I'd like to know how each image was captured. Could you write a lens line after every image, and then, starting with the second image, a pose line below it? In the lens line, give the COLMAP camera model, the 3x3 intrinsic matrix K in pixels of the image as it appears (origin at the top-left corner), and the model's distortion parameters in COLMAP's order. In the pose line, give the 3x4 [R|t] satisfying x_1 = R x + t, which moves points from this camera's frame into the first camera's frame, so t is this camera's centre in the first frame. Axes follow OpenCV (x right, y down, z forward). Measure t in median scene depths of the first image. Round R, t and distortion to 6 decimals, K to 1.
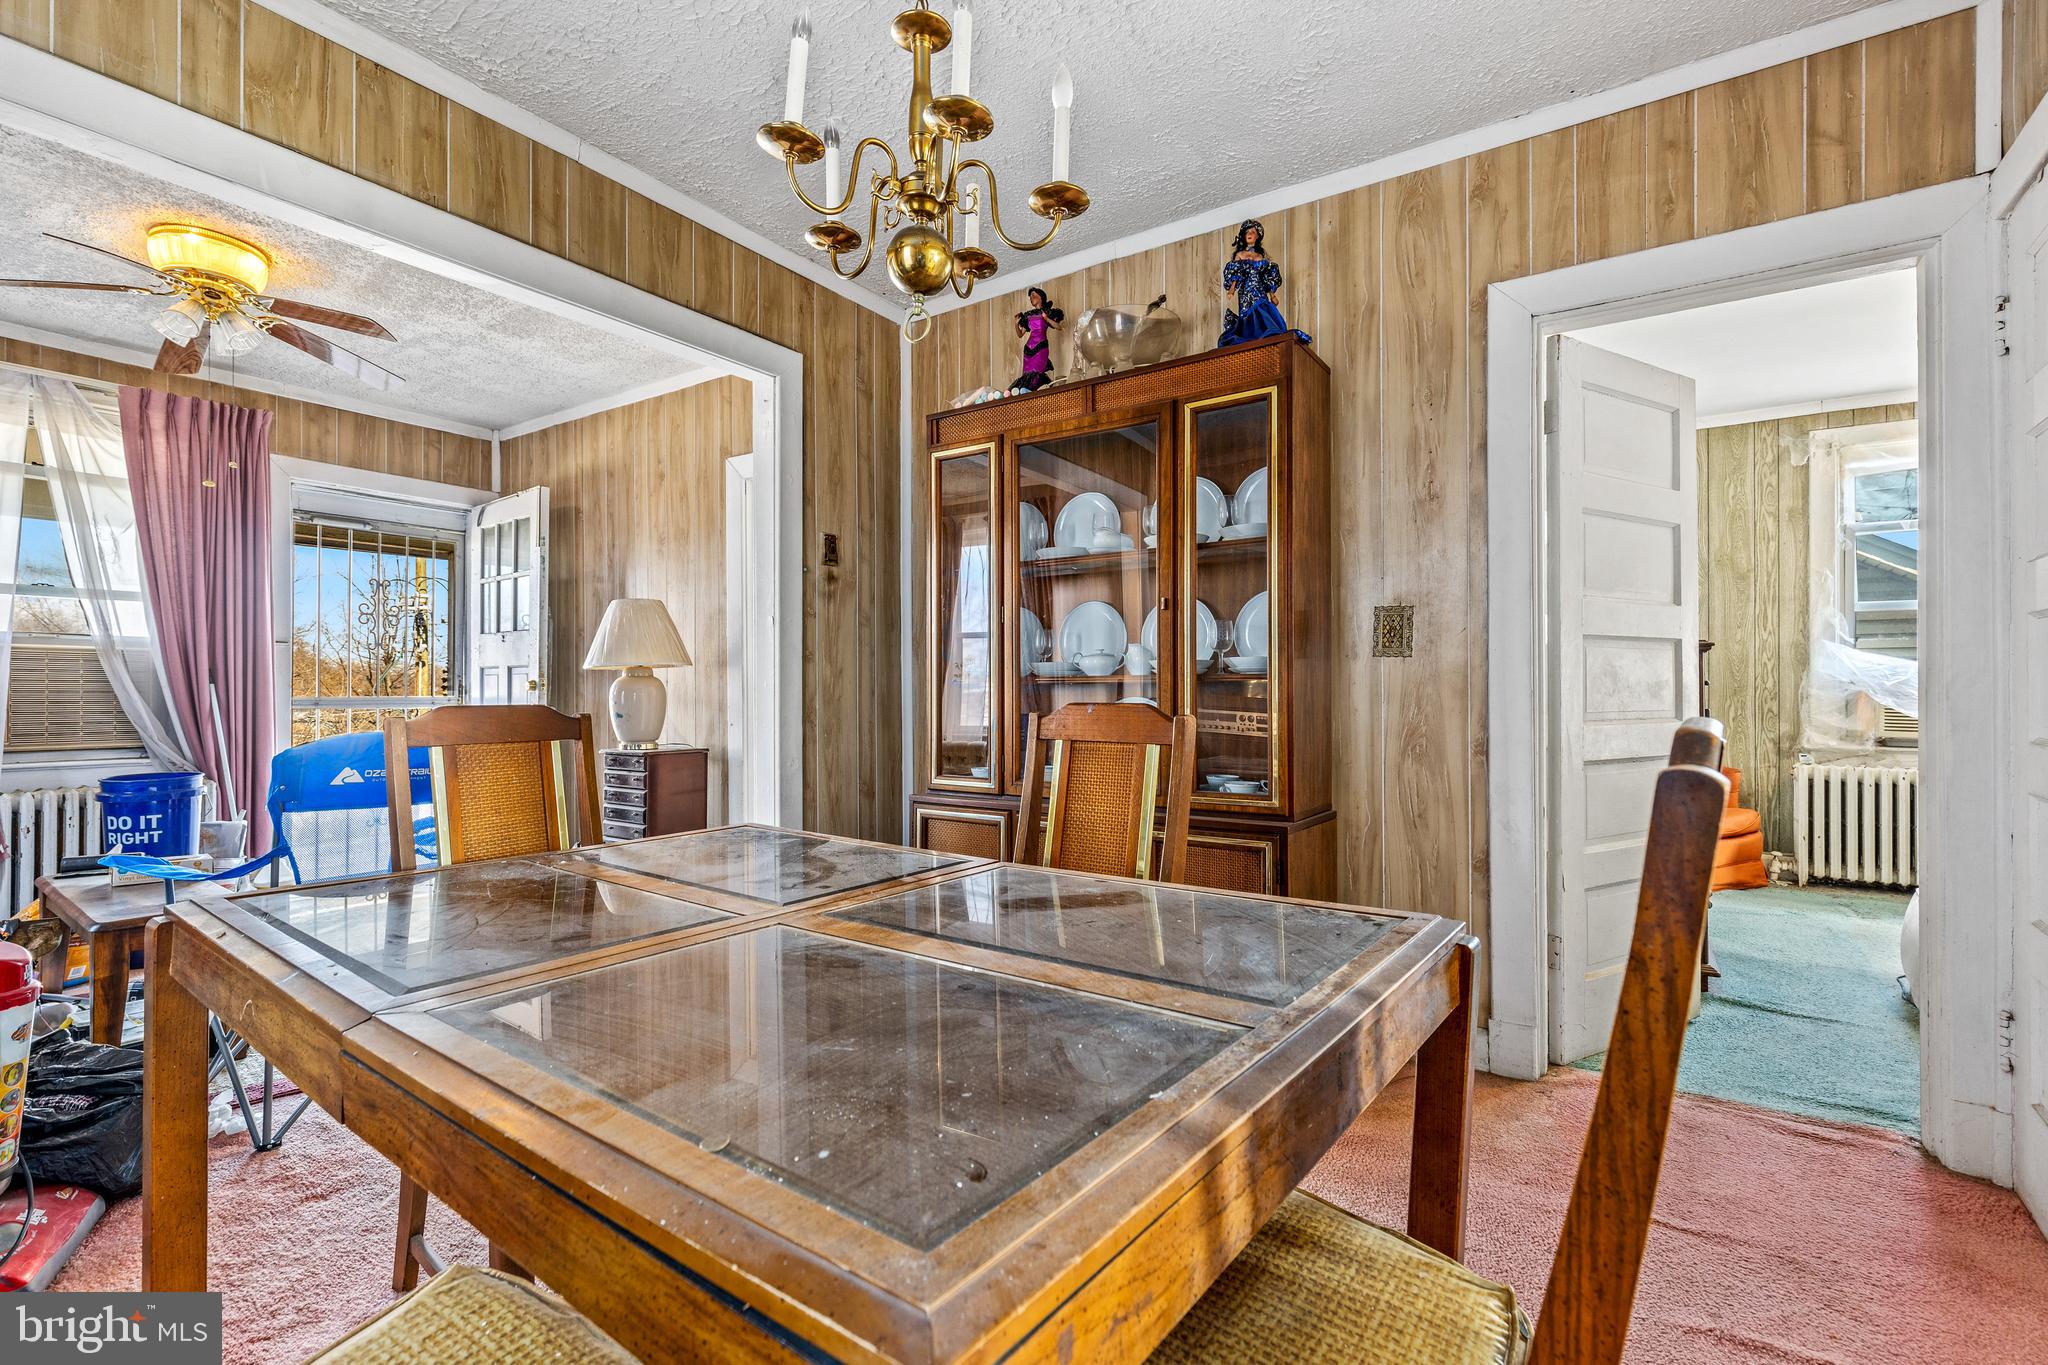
lens RADIAL K [[945.4, 0, 1031.8], [0, 945.4, 673.9], [0, 0, 1]] dist [0.004937, -0.000340]
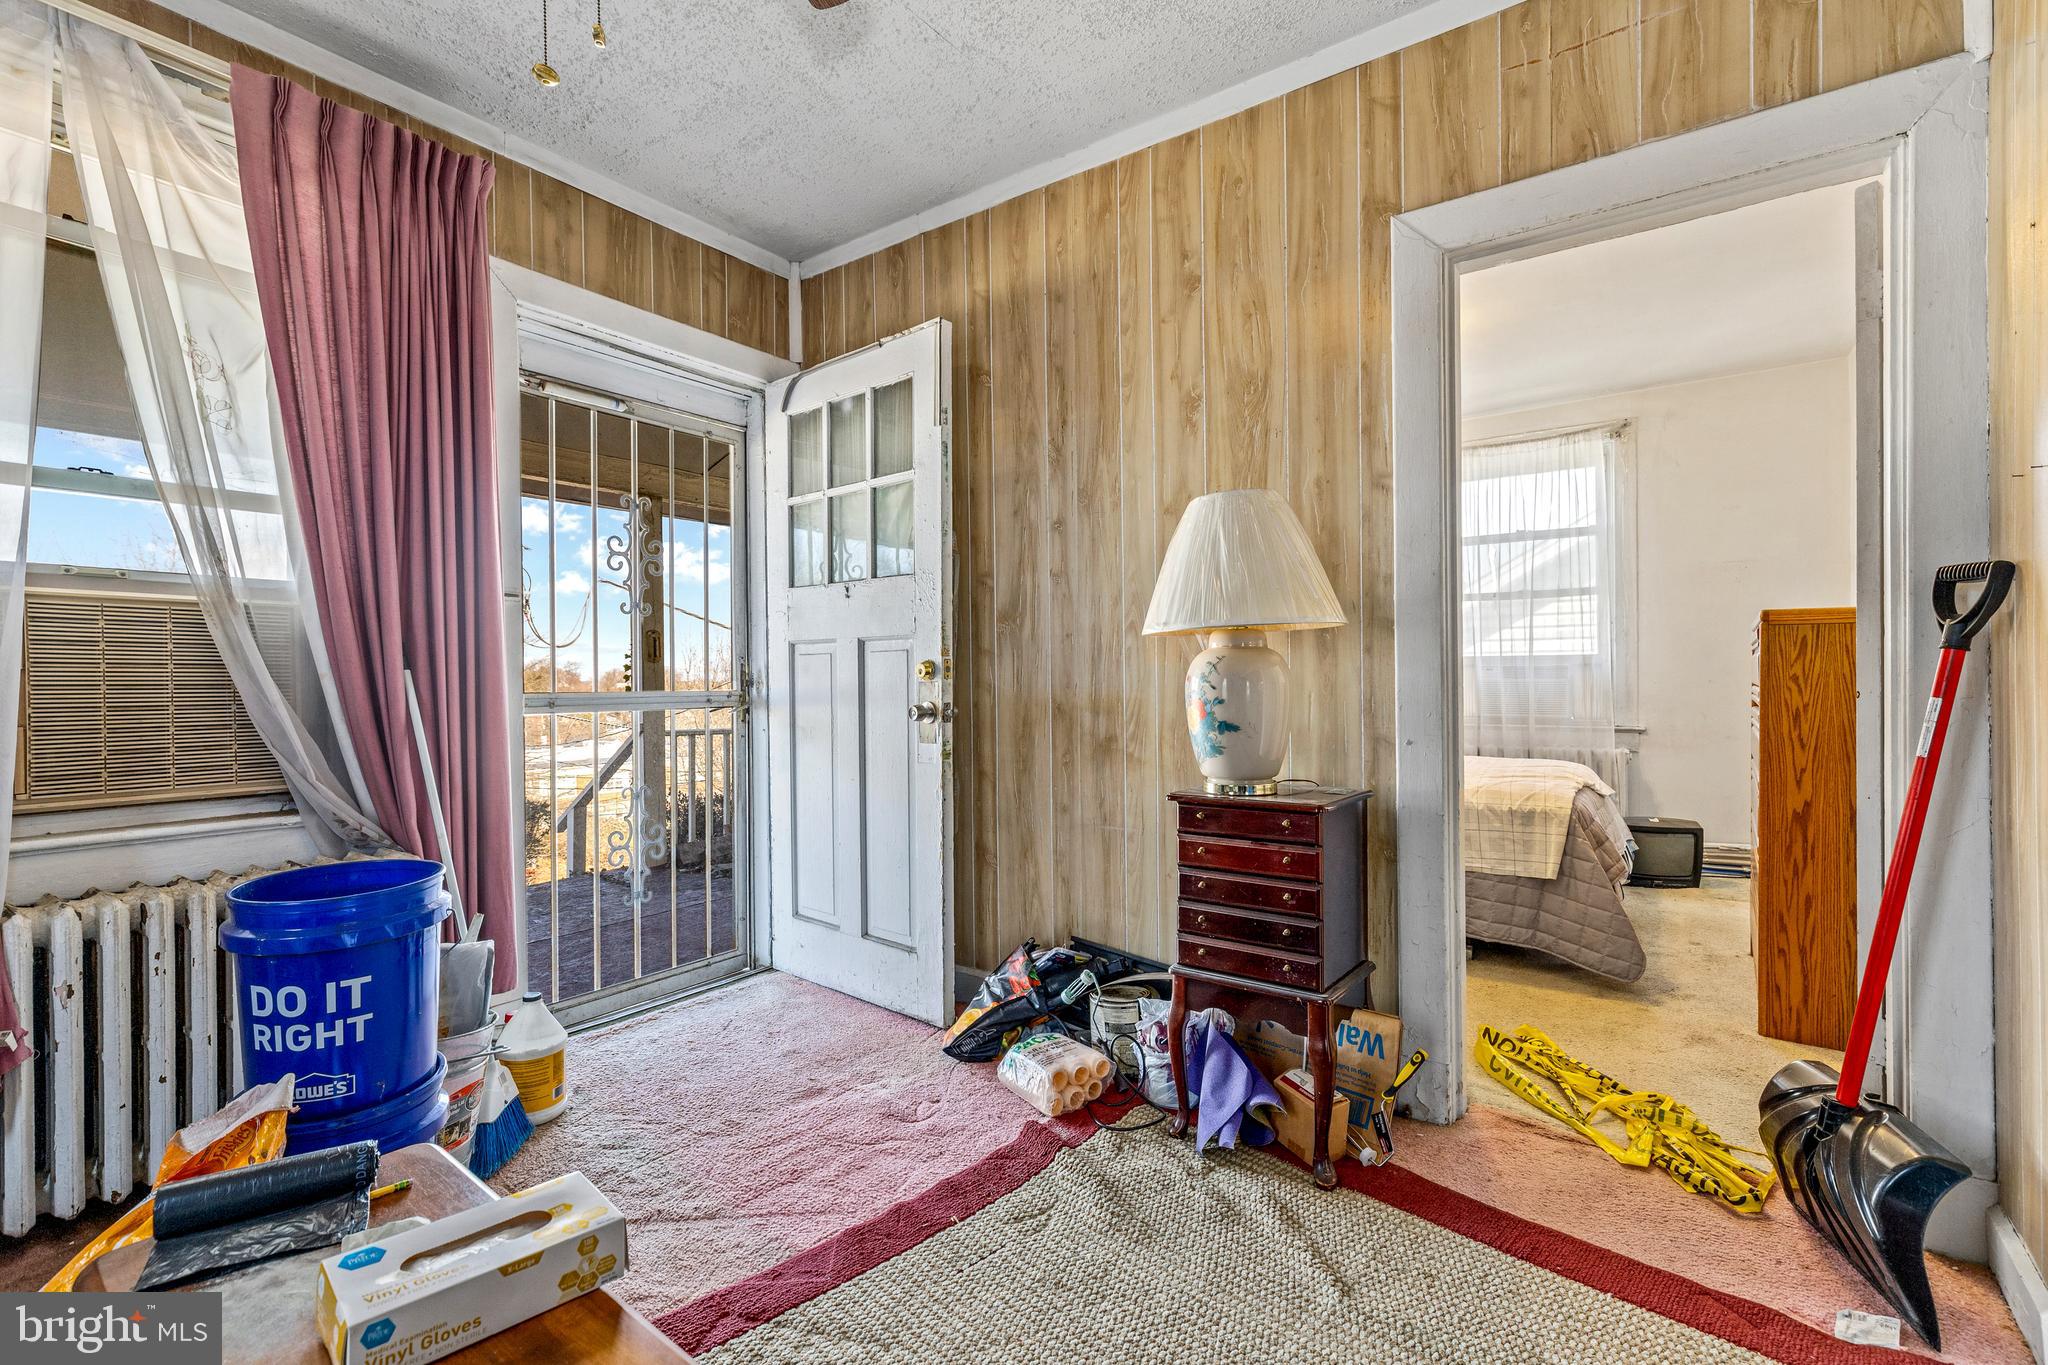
lens RADIAL K [[921.5, 0, 1016.9], [0, 921.5, 677.3], [0, 0, 1]] dist [0.001770, 0.000277]
pose [[0.999613, -0.007948, -0.026647, -0.518937], [0.008328, 0.999864, 0.014206, 0.010476], [0.026530, -0.014422, 0.999544, 0.503365]]
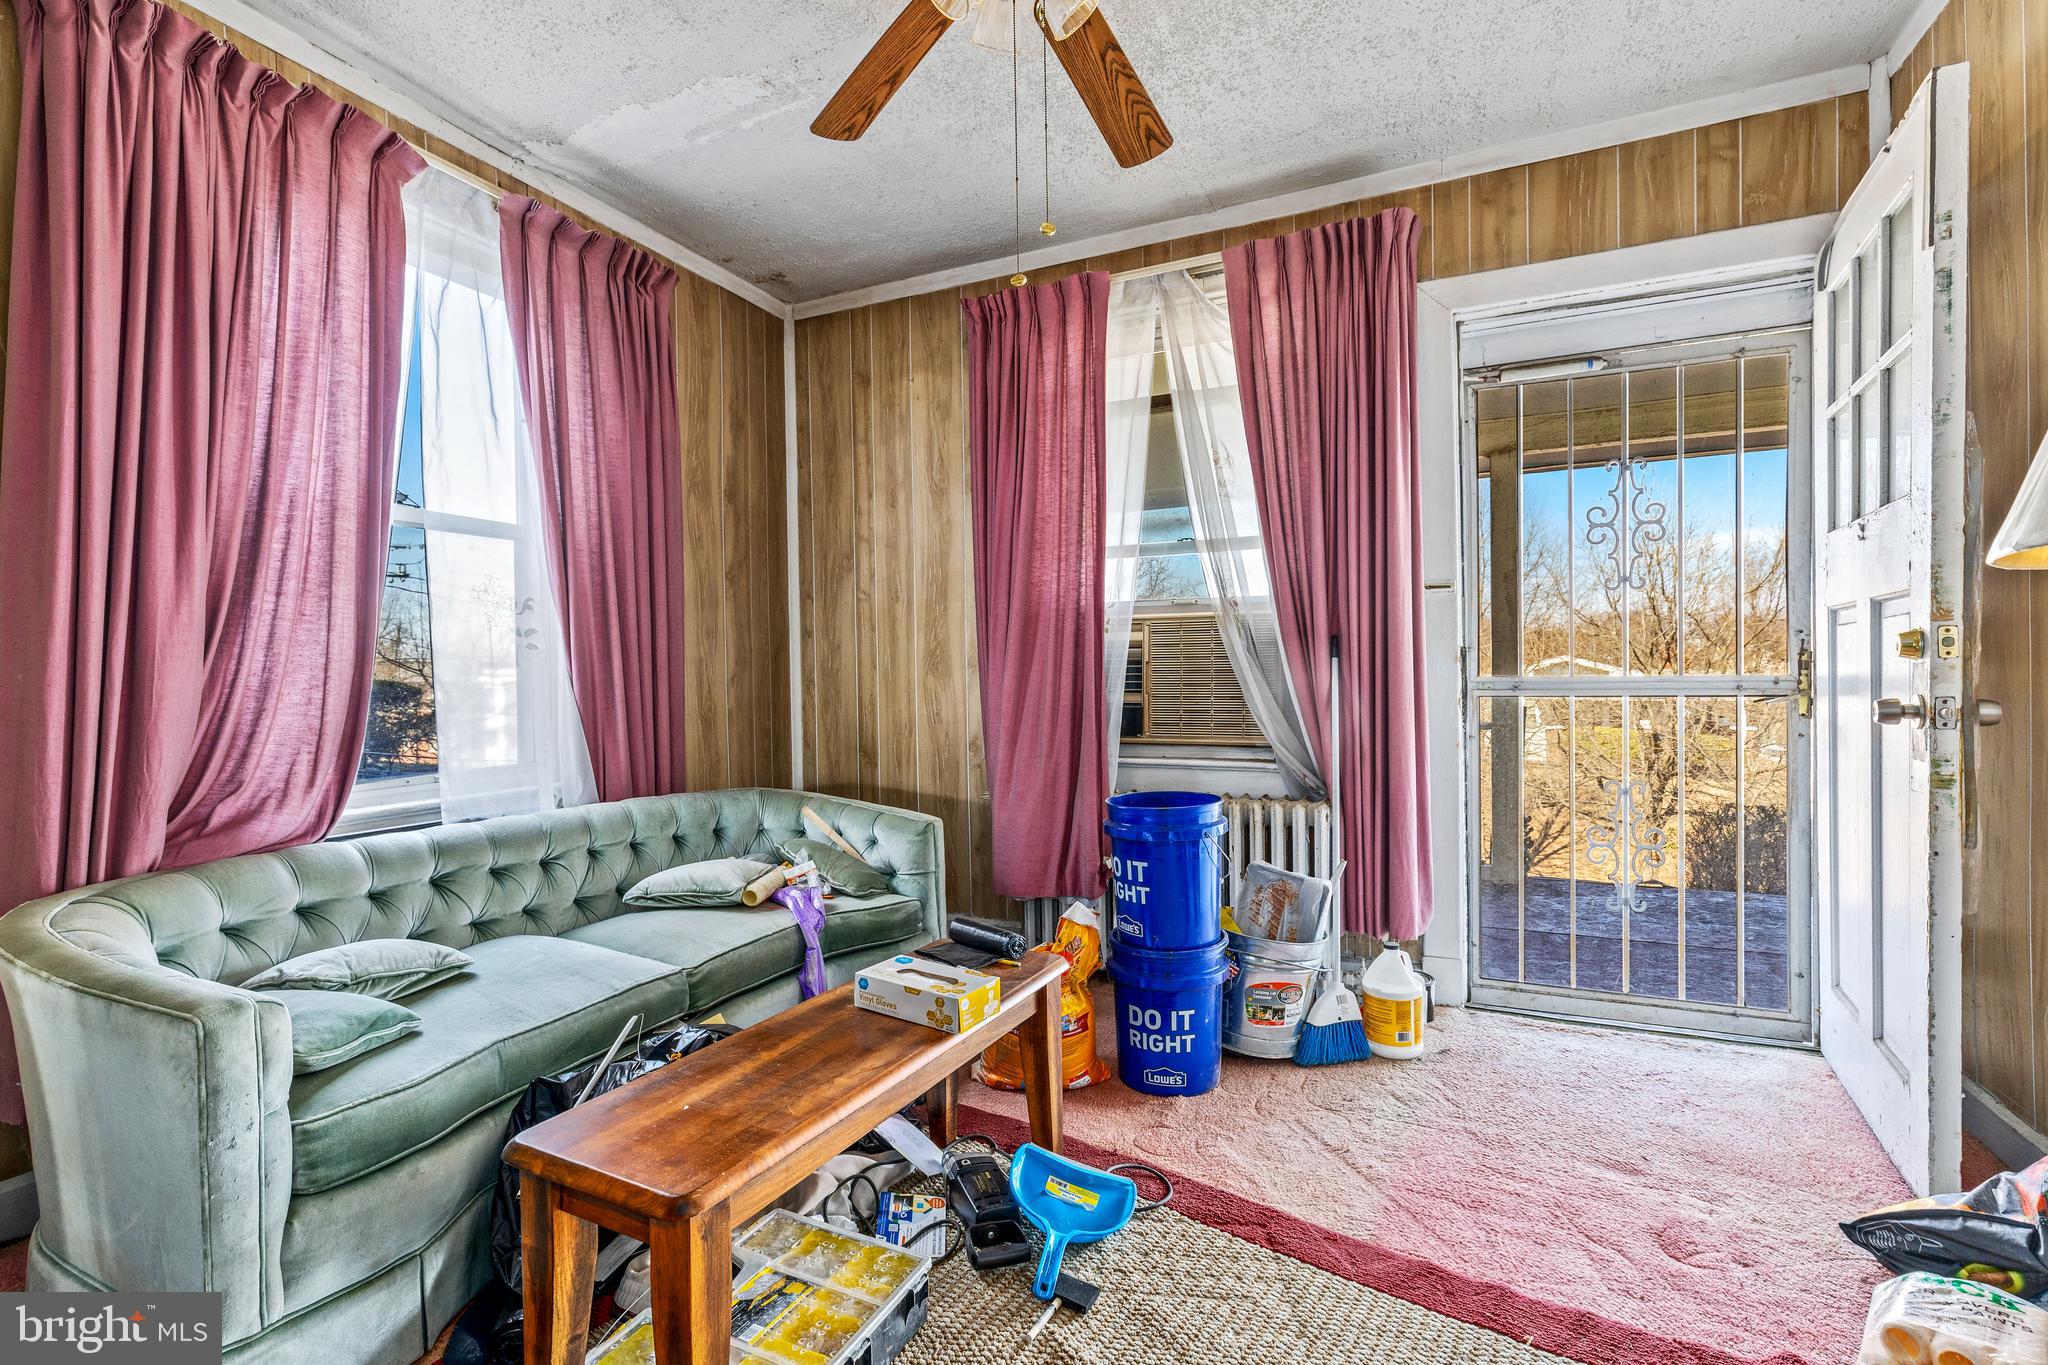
lens RADIAL K [[942.0, 0, 1019.7], [0, 942.0, 677.7], [0, 0, 1]] dist [0.007884, 0.000577]
pose [[0.171213, 0.000737, -0.985234, -0.259809], [0.027893, 0.999595, 0.005595, 0.015323], [0.984839, -0.028439, 0.171123, 0.679727]]
